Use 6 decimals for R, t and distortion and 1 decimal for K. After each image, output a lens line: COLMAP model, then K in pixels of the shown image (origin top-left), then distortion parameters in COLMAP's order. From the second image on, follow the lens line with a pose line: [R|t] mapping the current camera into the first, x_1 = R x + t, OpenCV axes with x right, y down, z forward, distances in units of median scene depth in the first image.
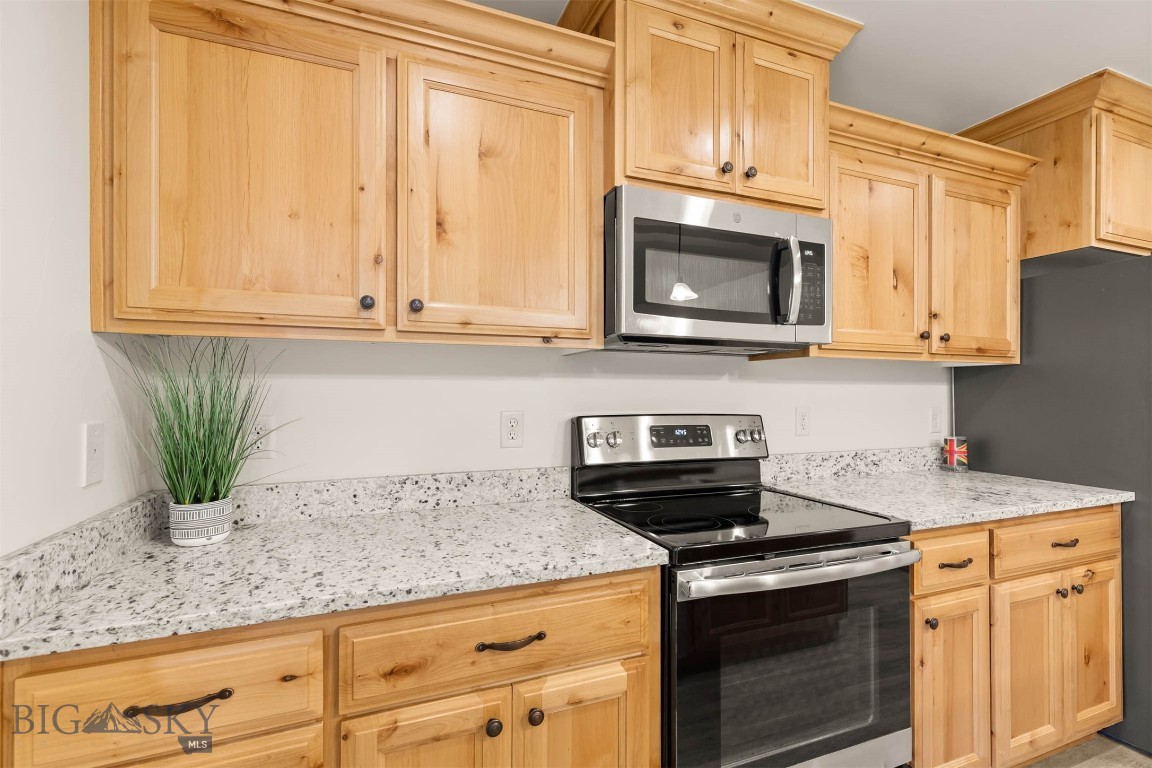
lens RADIAL K [[522.6, 0, 575.0], [0, 522.6, 388.2], [0, 0, 1]] dist [0.000907, 0.000623]
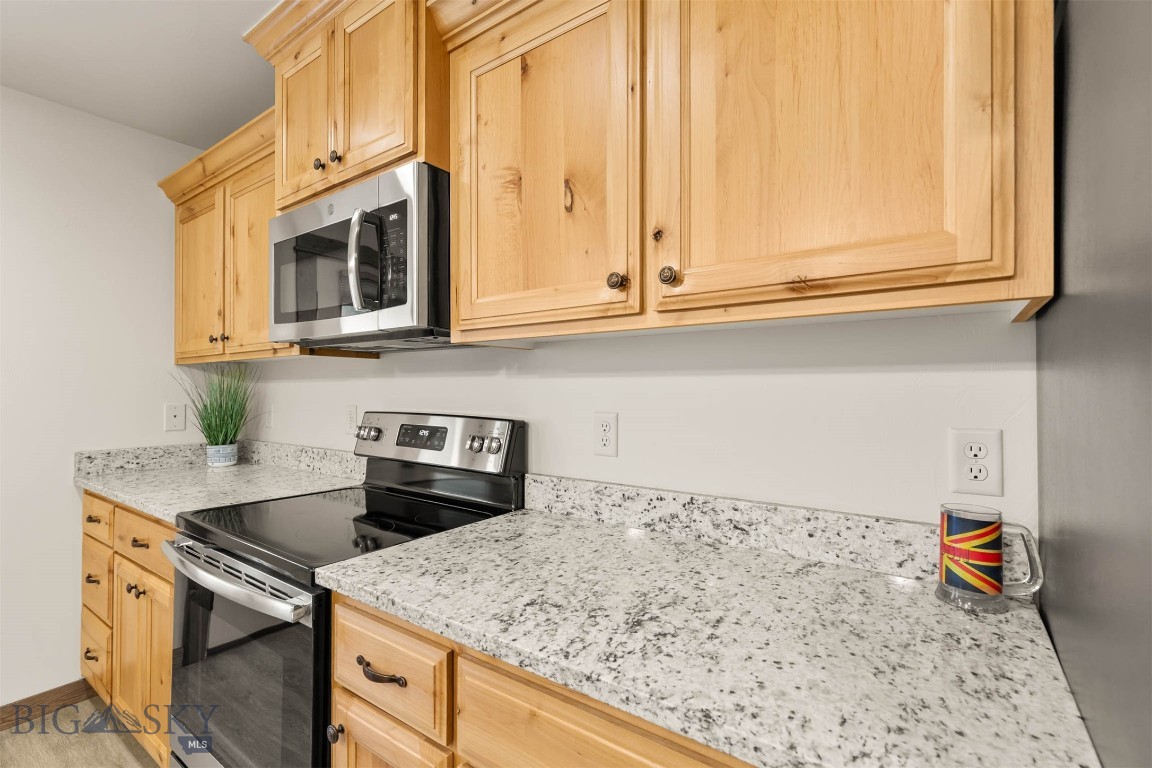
lens RADIAL K [[522.6, 0, 574.6], [0, 522.6, 387.2], [0, 0, 1]] dist [0.000907, 0.000623]
pose [[0.536732, -0.006953, -0.843724, 0.991829], [0.006942, 0.999969, -0.003825, 0.006405], [0.843724, -0.003804, 0.536763, 0.625066]]
